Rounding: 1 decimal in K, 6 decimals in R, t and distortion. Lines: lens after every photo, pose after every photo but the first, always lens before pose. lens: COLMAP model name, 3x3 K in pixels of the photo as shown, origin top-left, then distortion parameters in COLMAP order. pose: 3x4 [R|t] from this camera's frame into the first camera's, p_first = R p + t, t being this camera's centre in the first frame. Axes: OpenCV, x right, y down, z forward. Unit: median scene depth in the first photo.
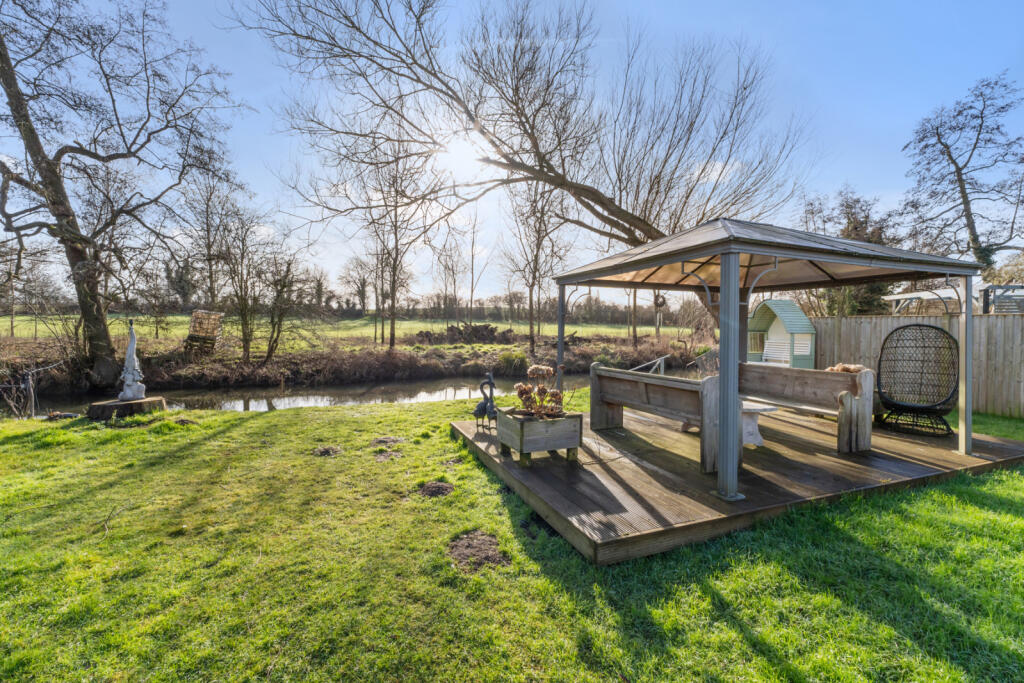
lens RADIAL K [[446.3, 0, 513.0], [0, 446.3, 337.0], [0, 0, 1]] dist [0.010276, 0.000050]
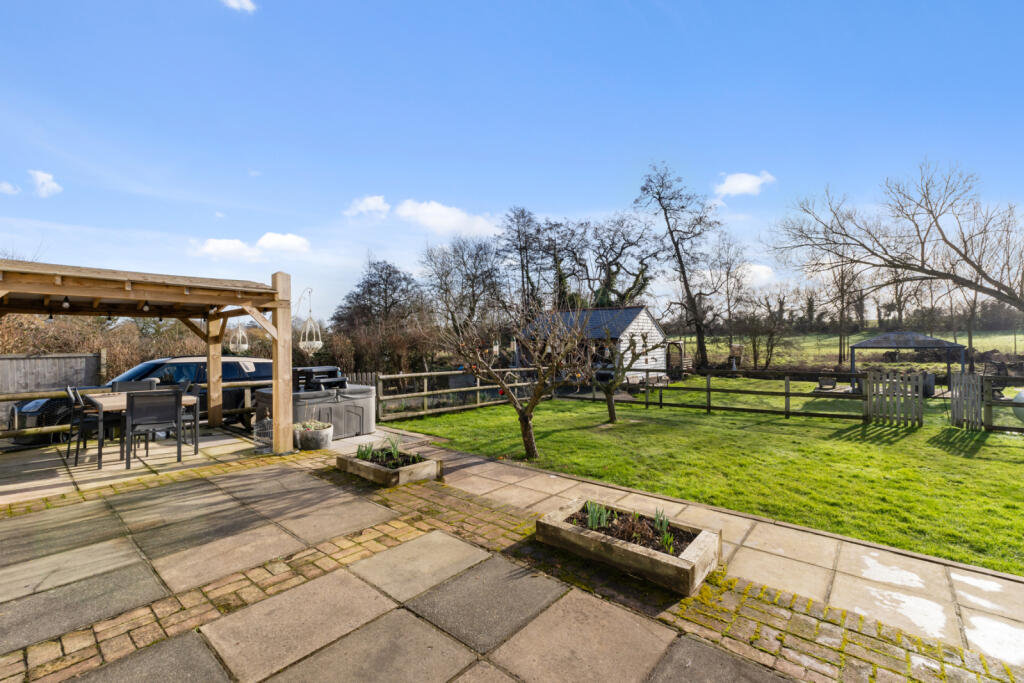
lens RADIAL K [[434.9, 0, 511.2], [0, 434.9, 337.0], [0, 0, 1]] dist [0.006636, 0.000075]
pose [[0.520370, -0.024830, -0.853580, 0.263953], [0.000815, 0.999591, -0.028580, -0.016589], [0.853941, 0.014176, 0.520177, -0.495019]]
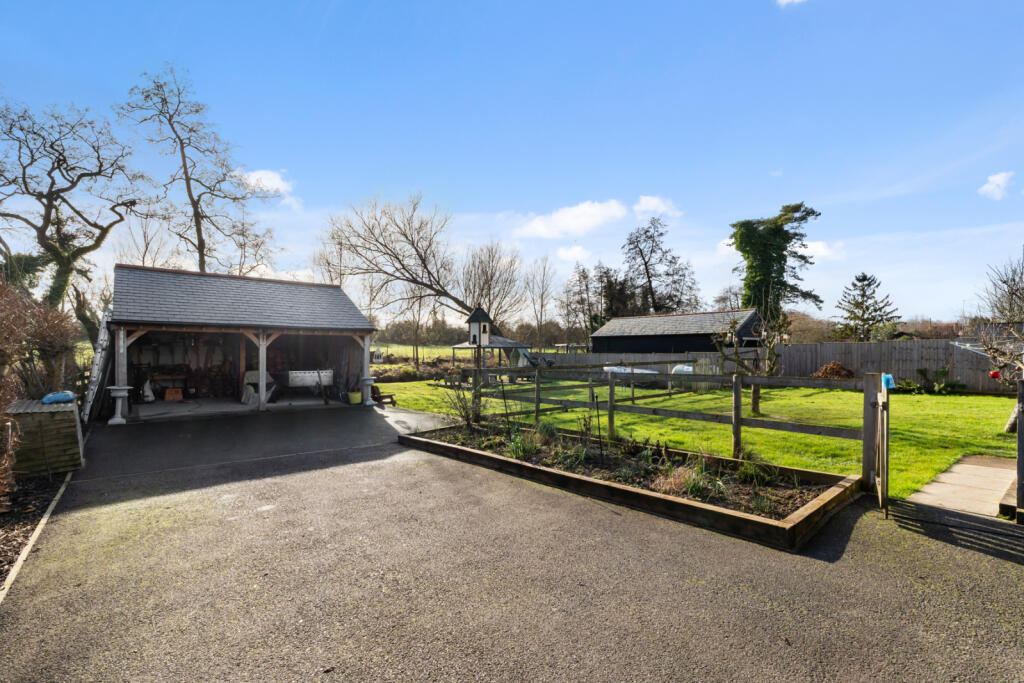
lens RADIAL K [[467.2, 0, 513.1], [0, 467.2, 347.5], [0, 0, 1]] dist [-0.003067, -0.000344]
pose [[0.942704, -0.008356, 0.333525, -0.126667], [0.014352, 0.999777, -0.015517, -0.008488], [-0.333321, 0.019414, 0.942613, -0.505316]]
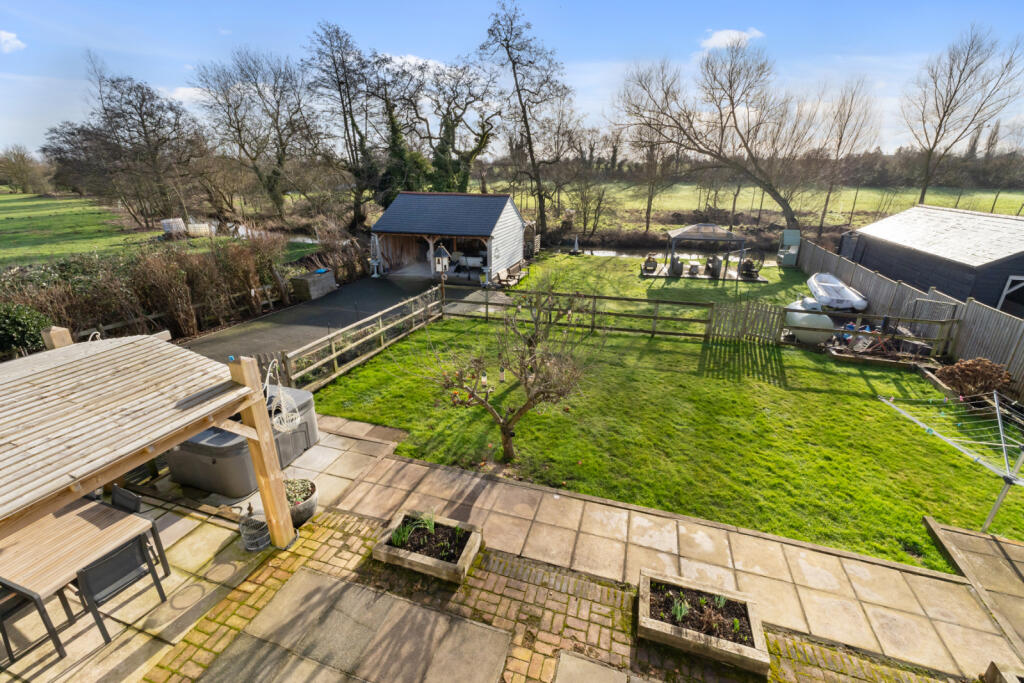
lens RADIAL K [[433.4, 0, 508.0], [0, 433.4, 332.6], [0, 0, 1]] dist [0.008845, -0.000059]
pose [[0.808407, 0.190412, -0.556976, 0.215018], [-0.003099, 0.947597, 0.319454, -0.084630], [0.588616, -0.256522, 0.766634, -0.528819]]
